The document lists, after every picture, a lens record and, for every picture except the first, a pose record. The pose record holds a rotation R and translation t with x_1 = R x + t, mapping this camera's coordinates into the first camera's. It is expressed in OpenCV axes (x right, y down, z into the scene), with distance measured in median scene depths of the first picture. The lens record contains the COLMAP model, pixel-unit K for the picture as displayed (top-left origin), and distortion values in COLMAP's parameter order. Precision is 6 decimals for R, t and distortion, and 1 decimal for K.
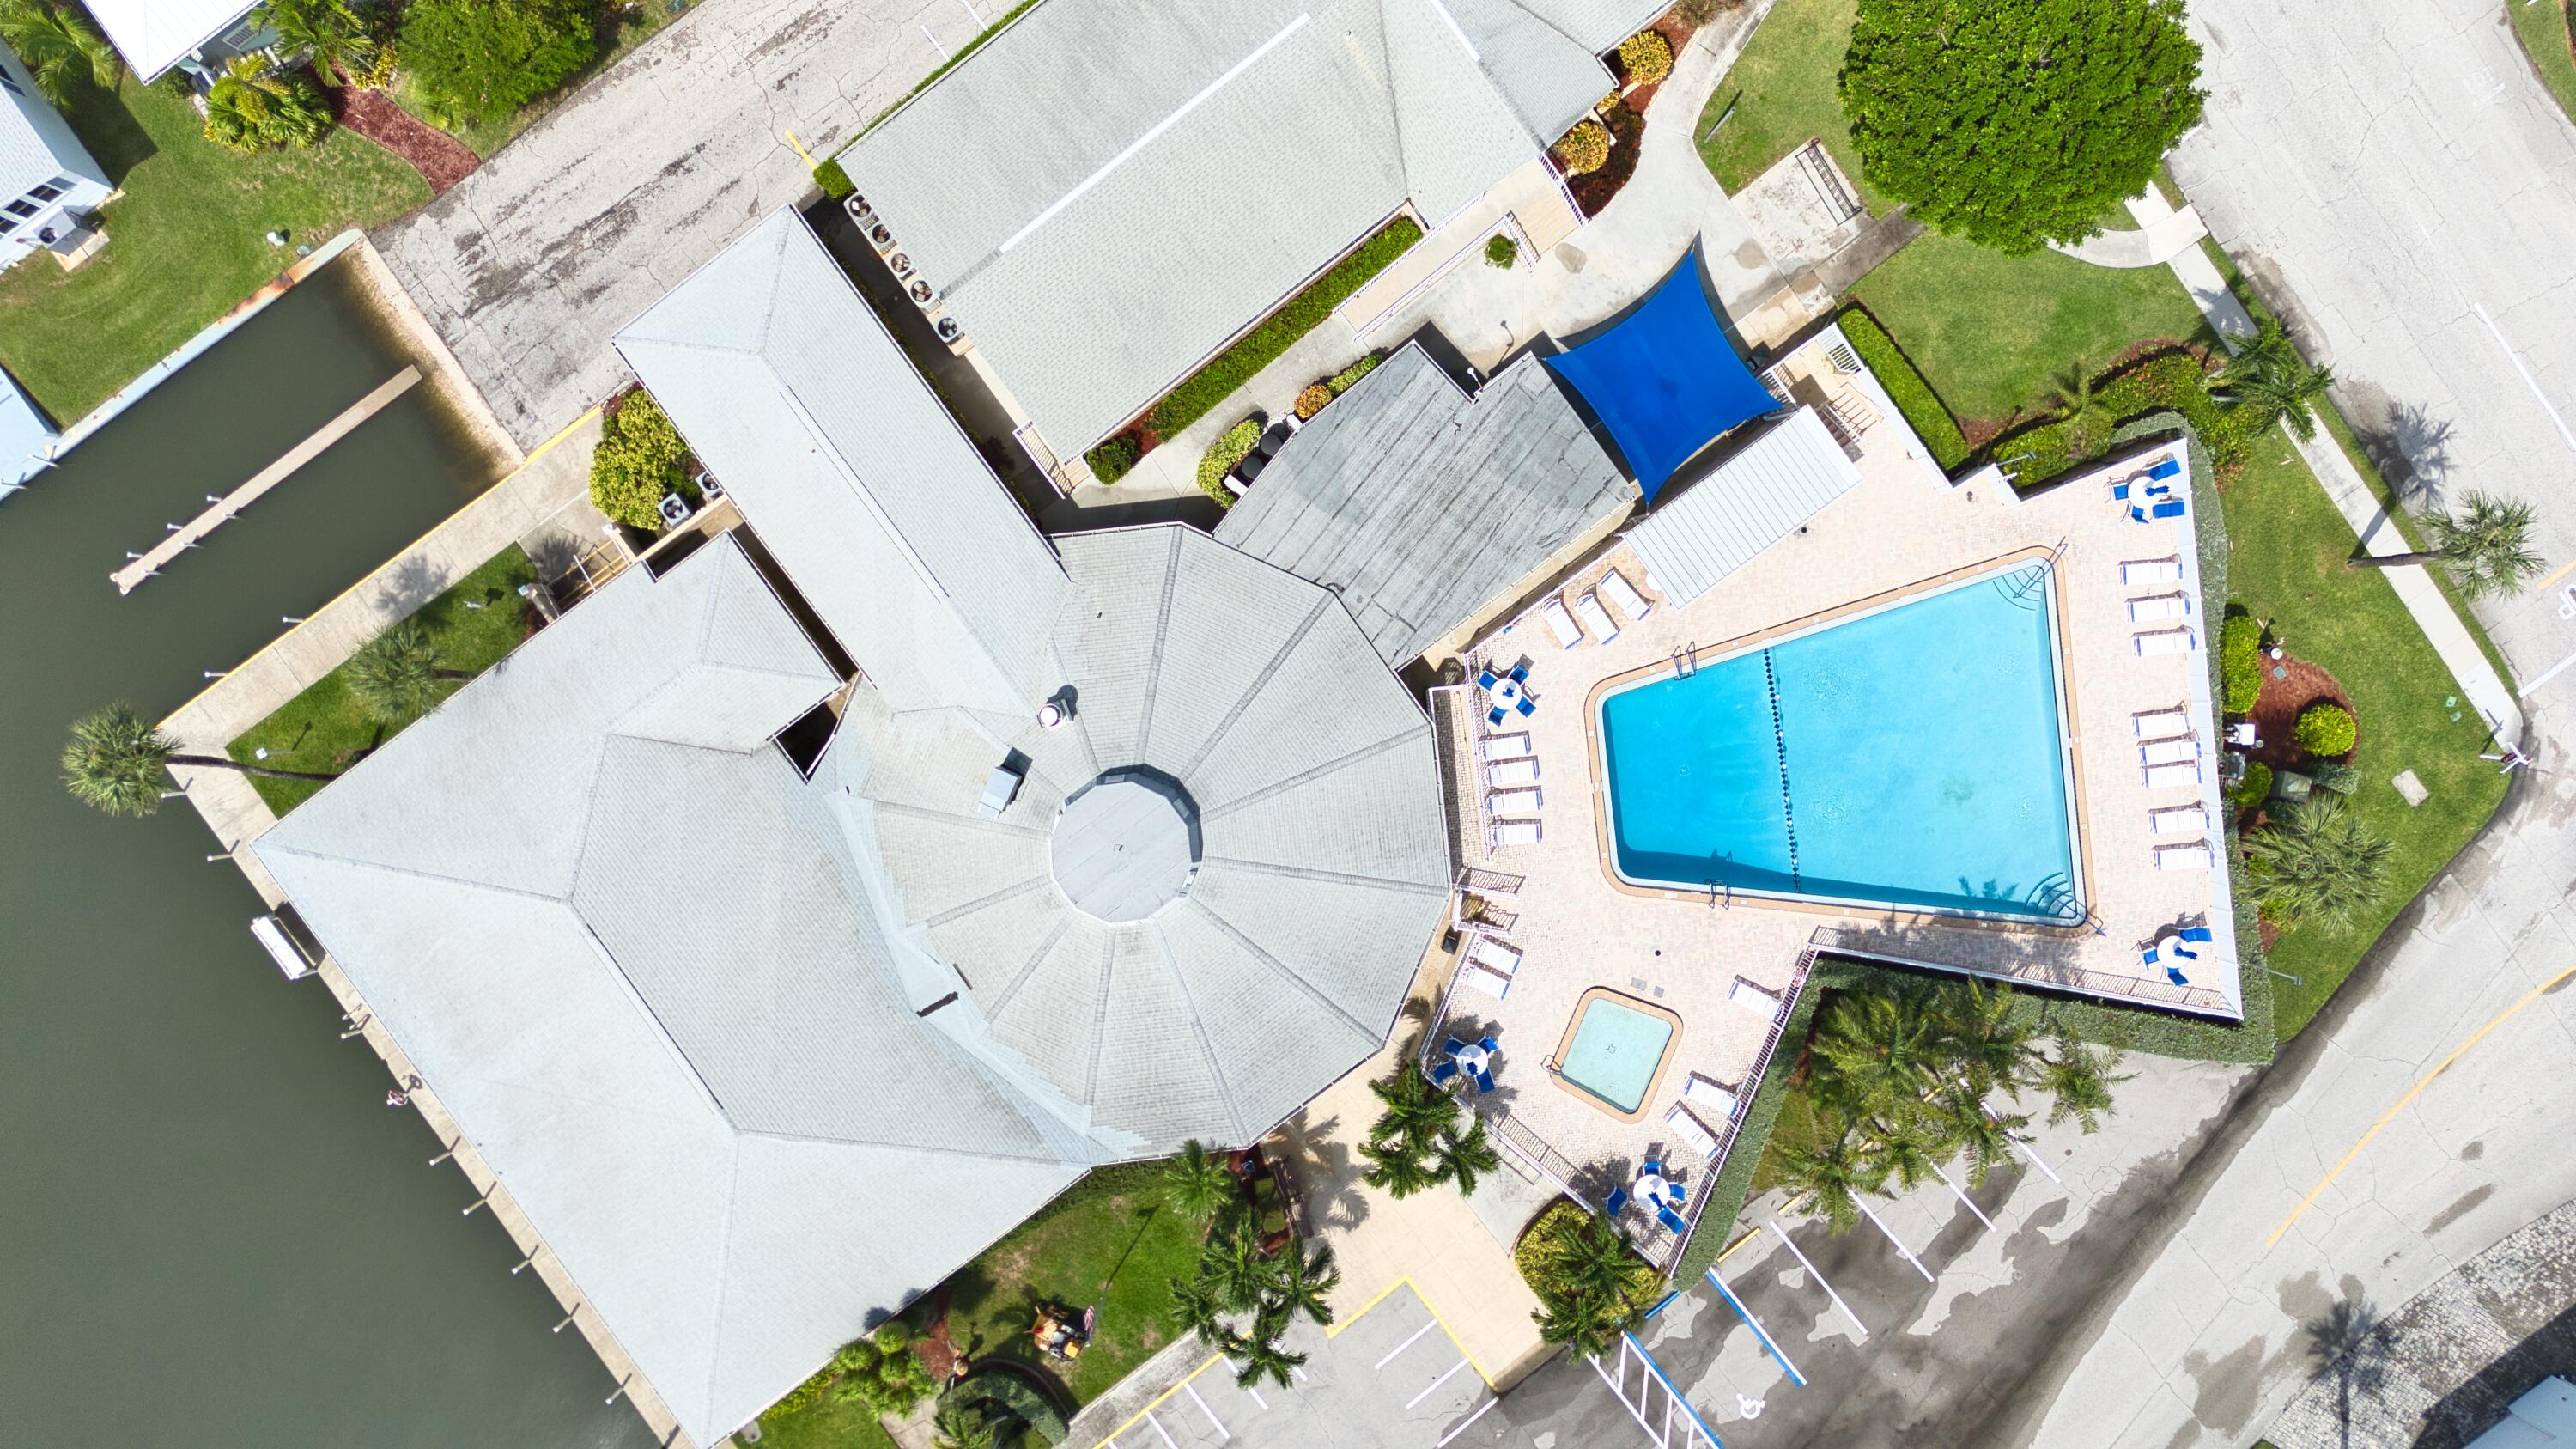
lens RADIAL K [[1807.1, 0, 1290.2], [0, 1807.1, 722.7], [0, 0, 1]] dist [0.078677, -0.081666]
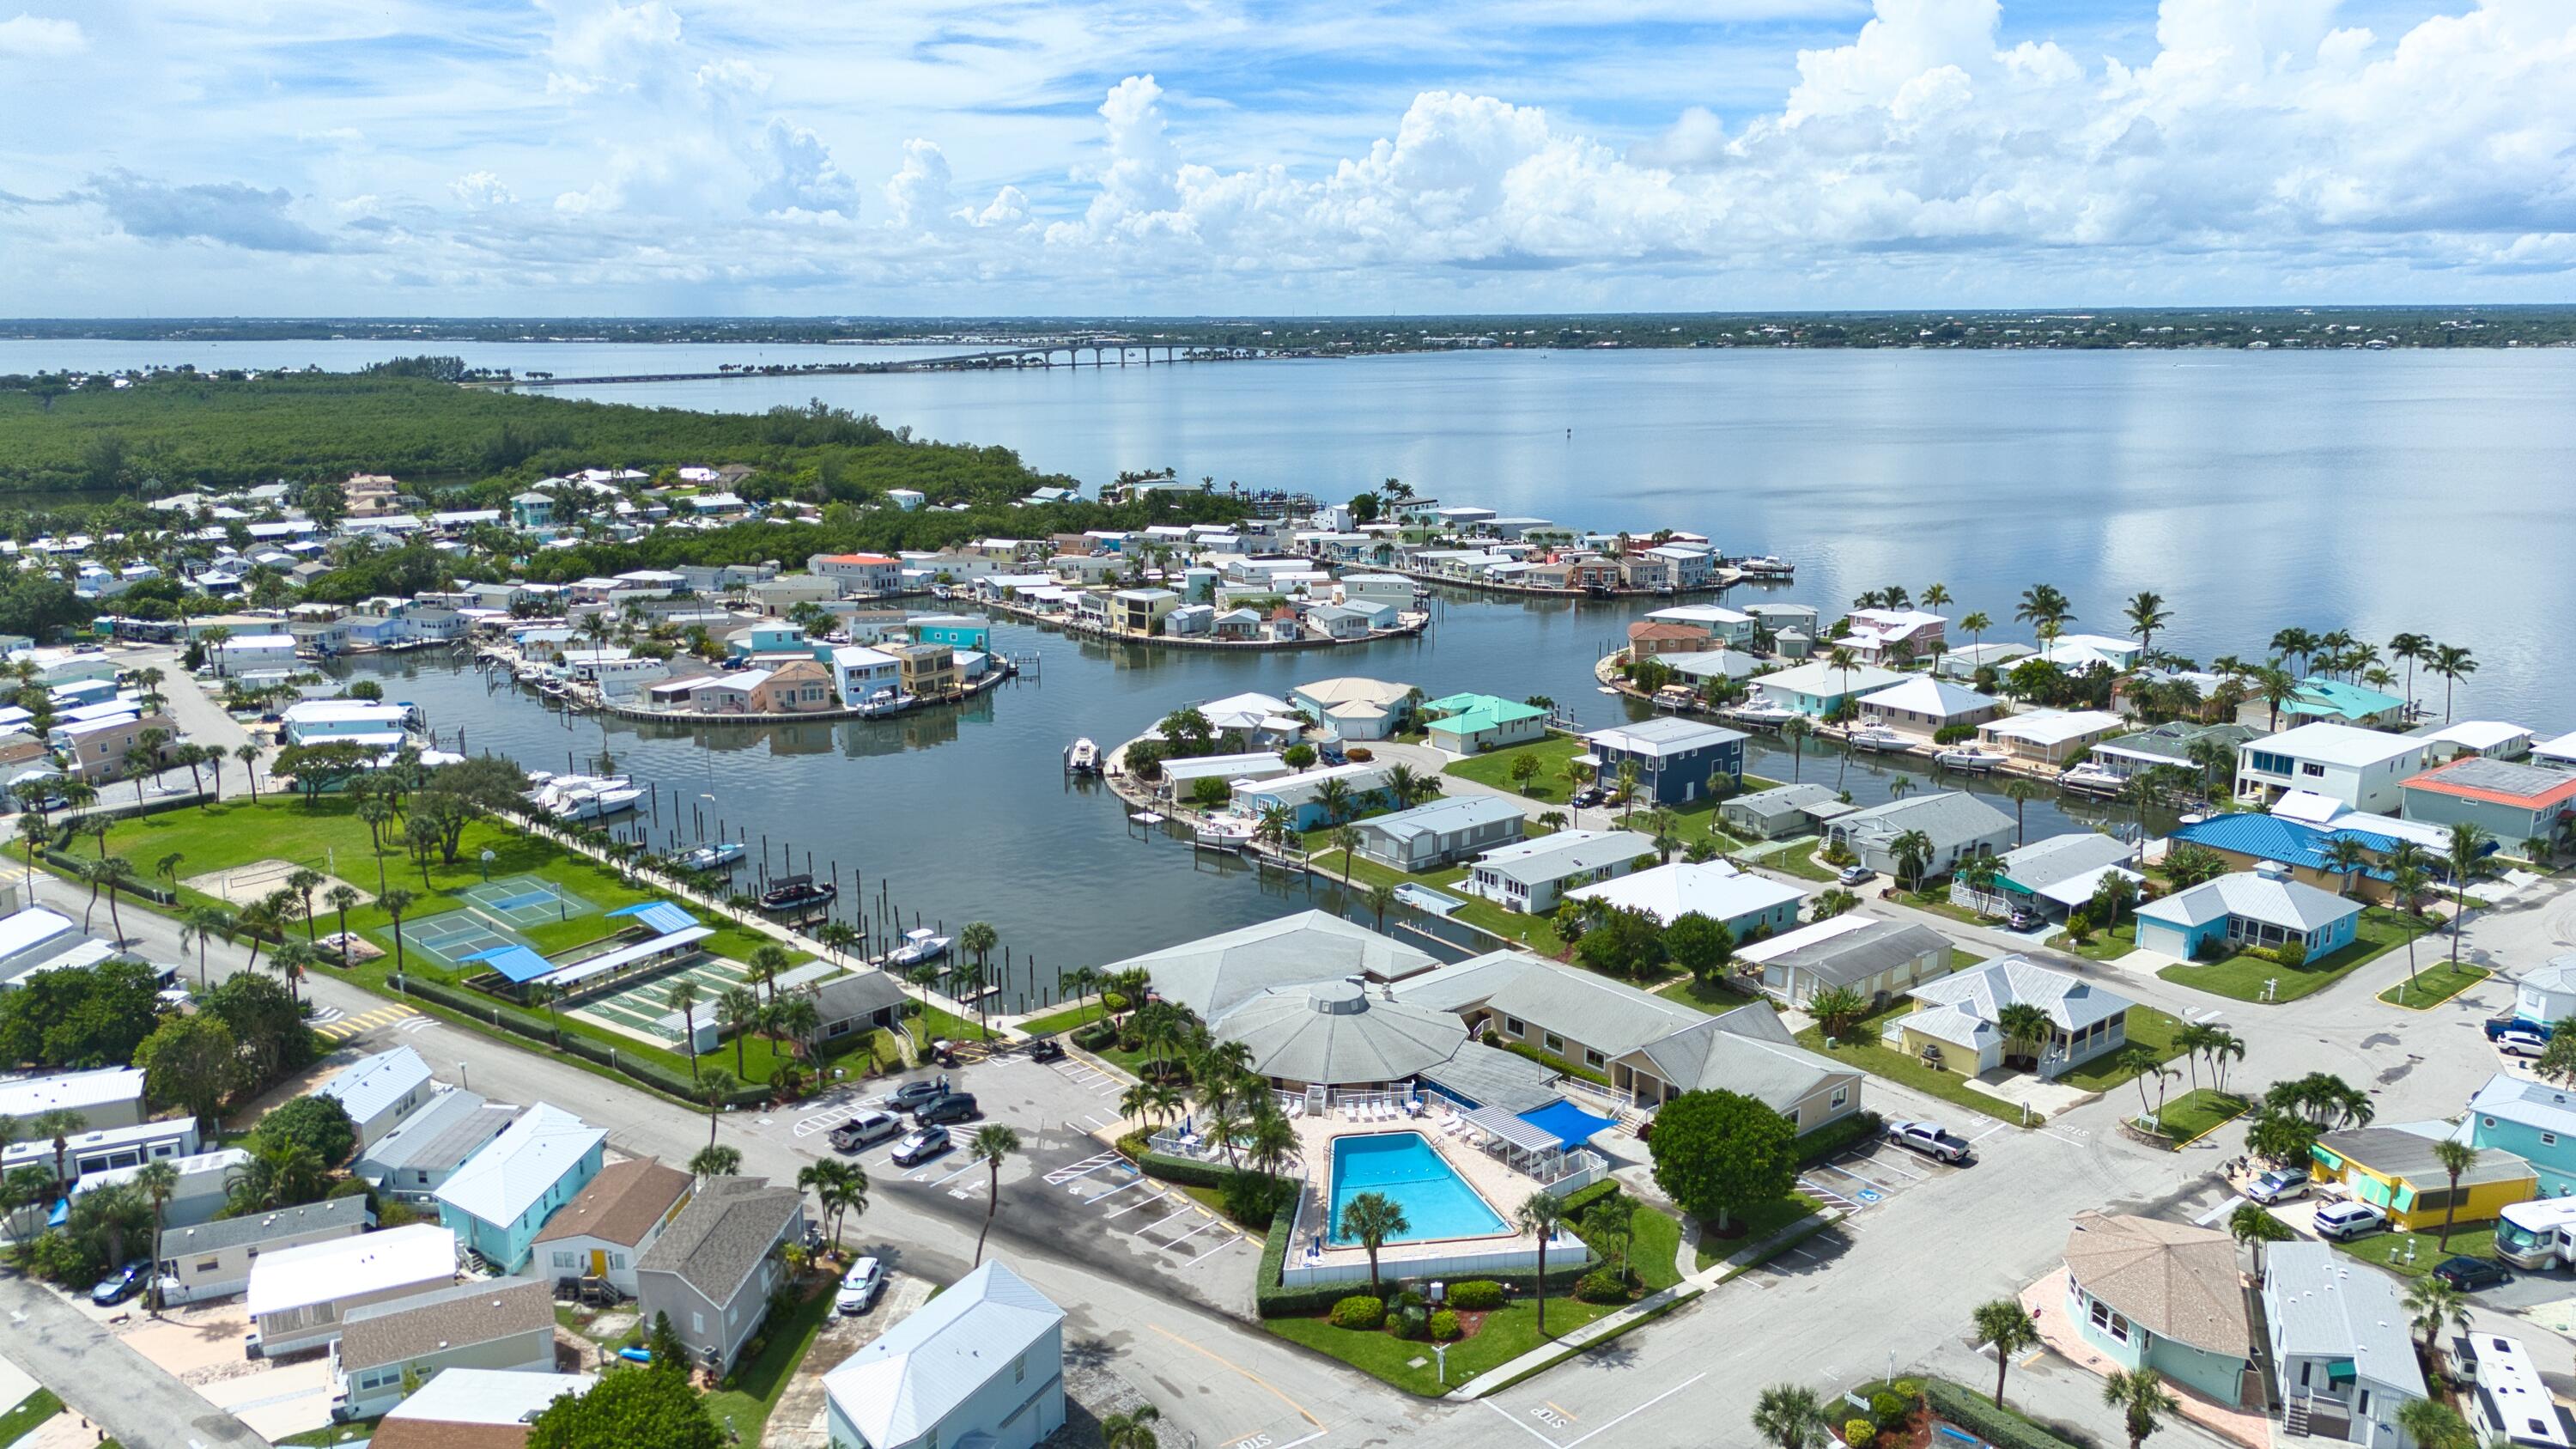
lens RADIAL K [[1807.1, 0, 1290.2], [0, 1807.1, 722.7], [0, 0, 1]] dist [0.078677, -0.081666]
pose [[0.038847, 0.243668, -0.969080, 2.116027], [-0.999094, -0.007396, -0.041909, 0.229851], [-0.017379, 0.969831, 0.243160, 0.010829]]
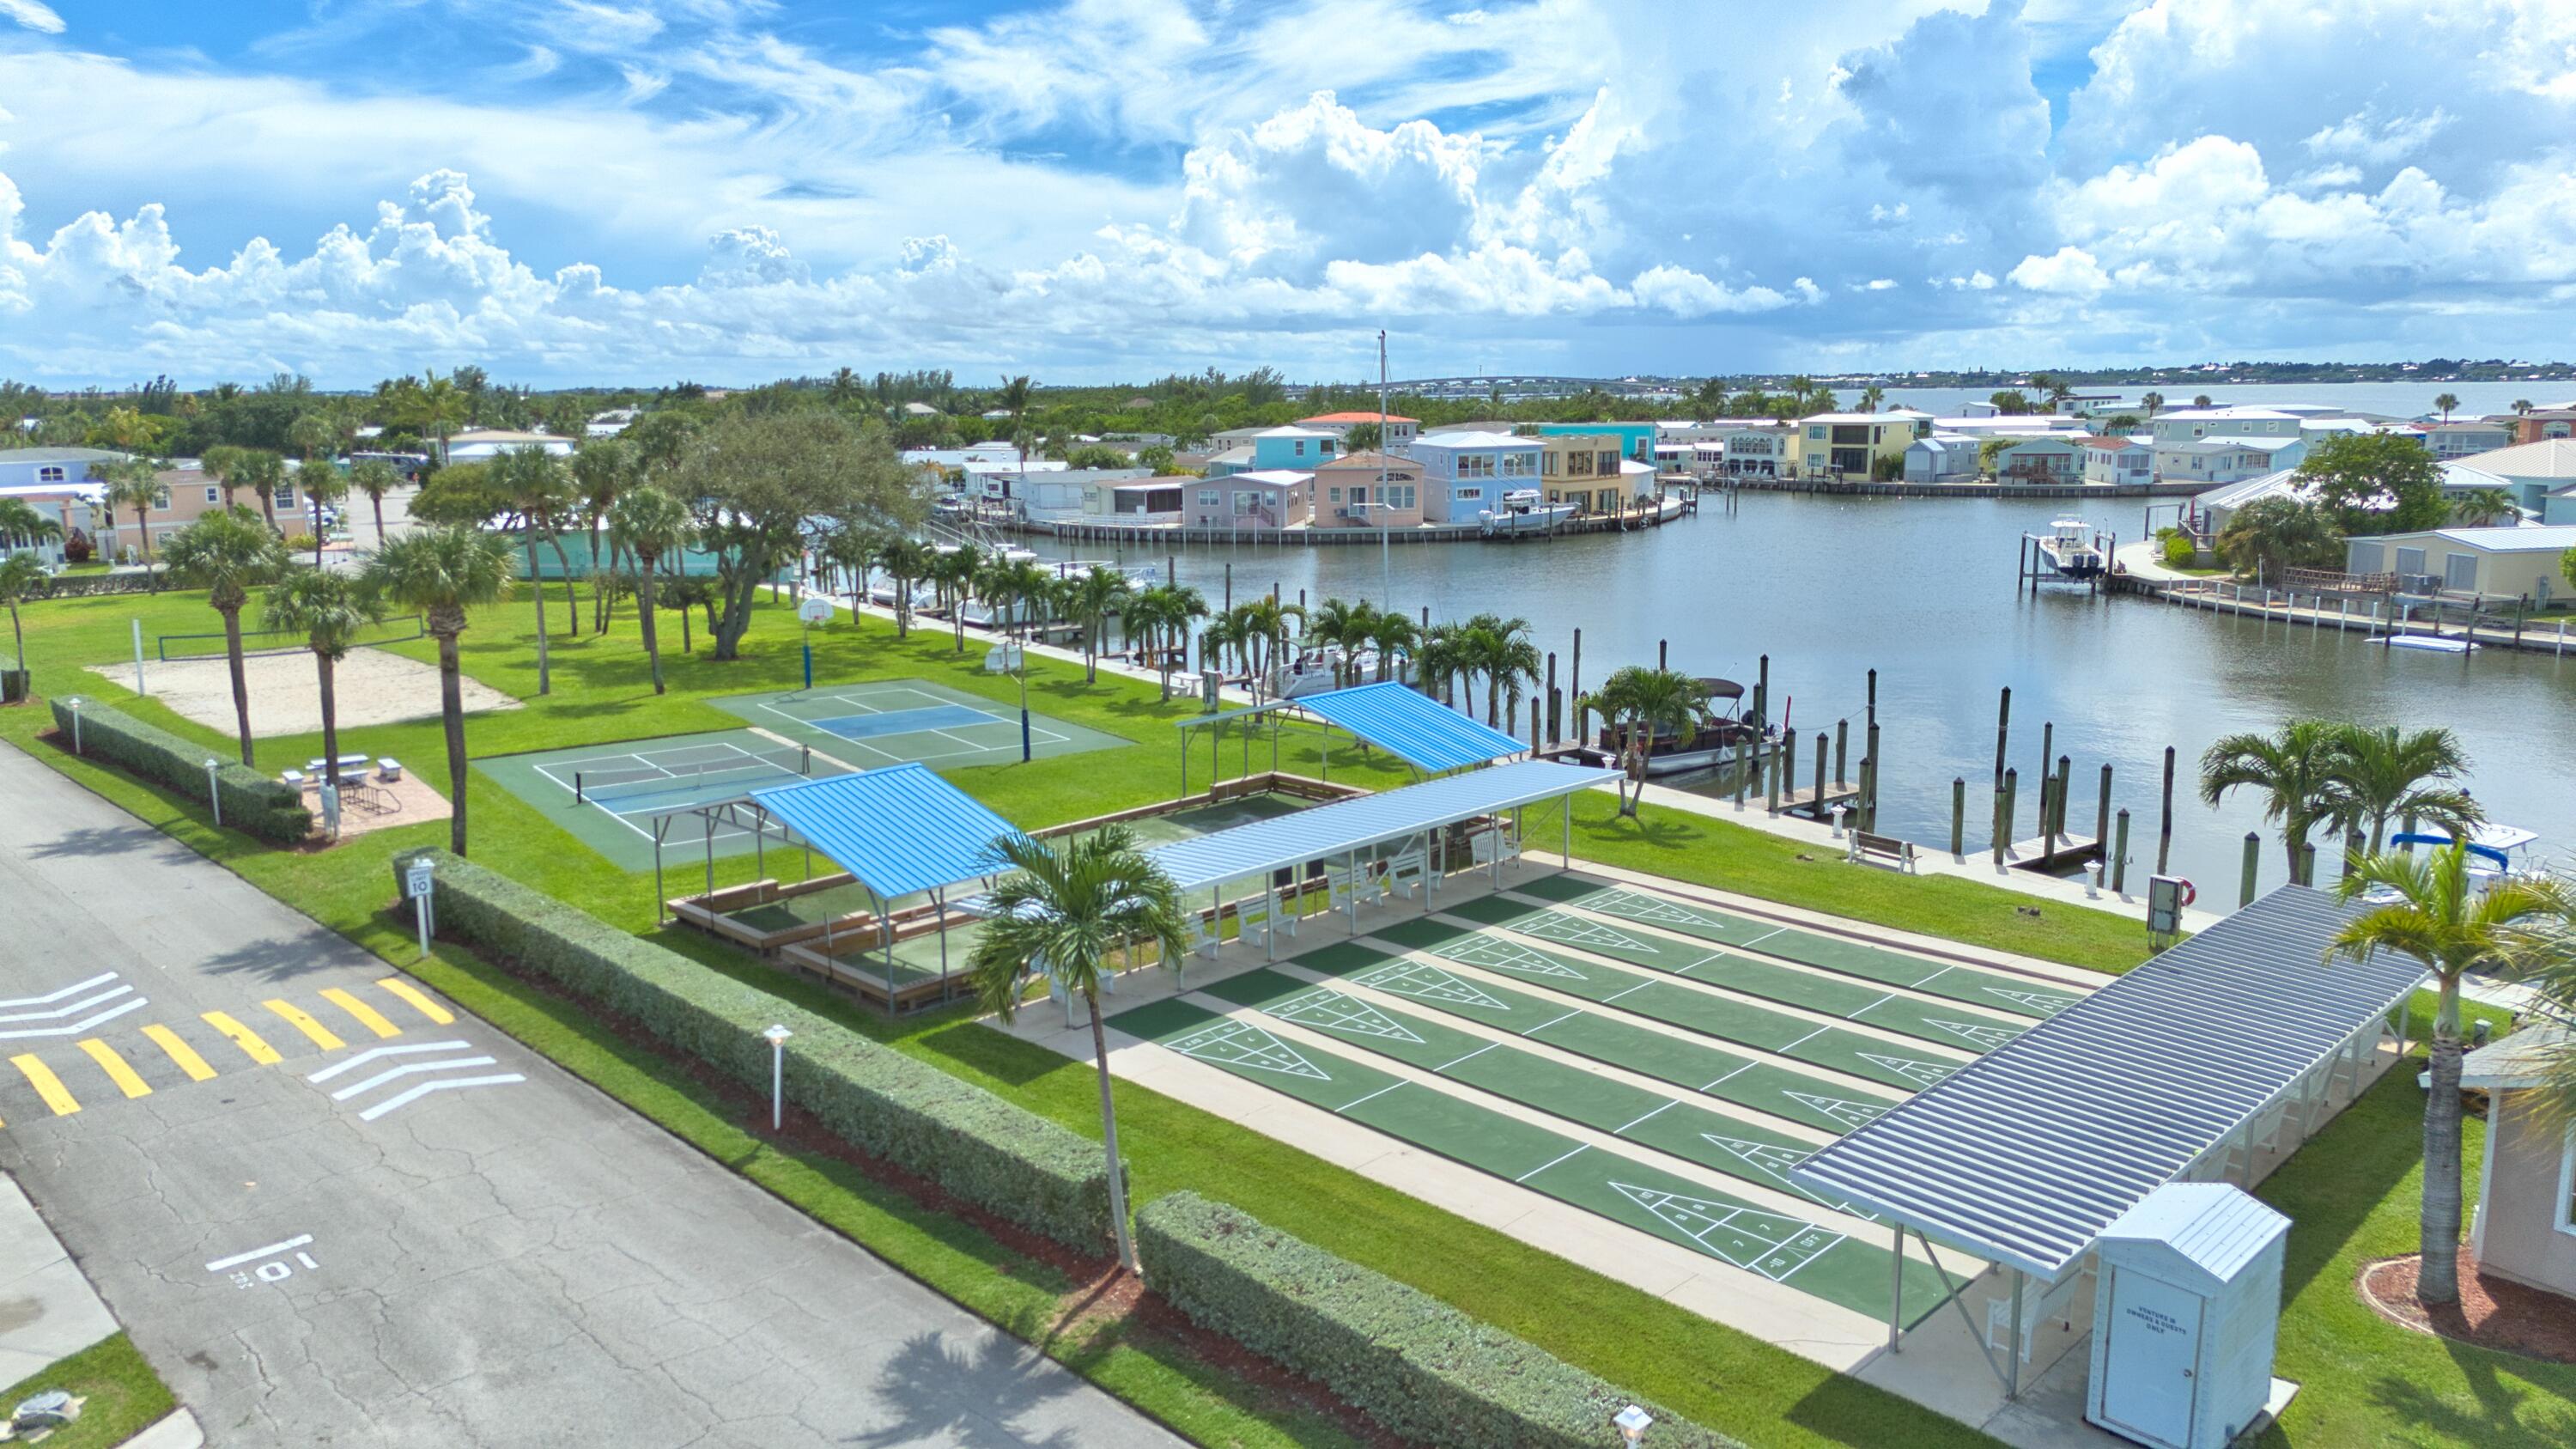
lens RADIAL K [[1807.1, 0, 1290.2], [0, 1807.1, 722.7], [0, 0, 1]] dist [0.078677, -0.081666]
pose [[-0.140230, 0.204426, -0.968786, 0.157293], [-0.990084, -0.037184, 0.135467, 1.016862], [-0.008330, 0.978175, 0.207613, 0.846234]]
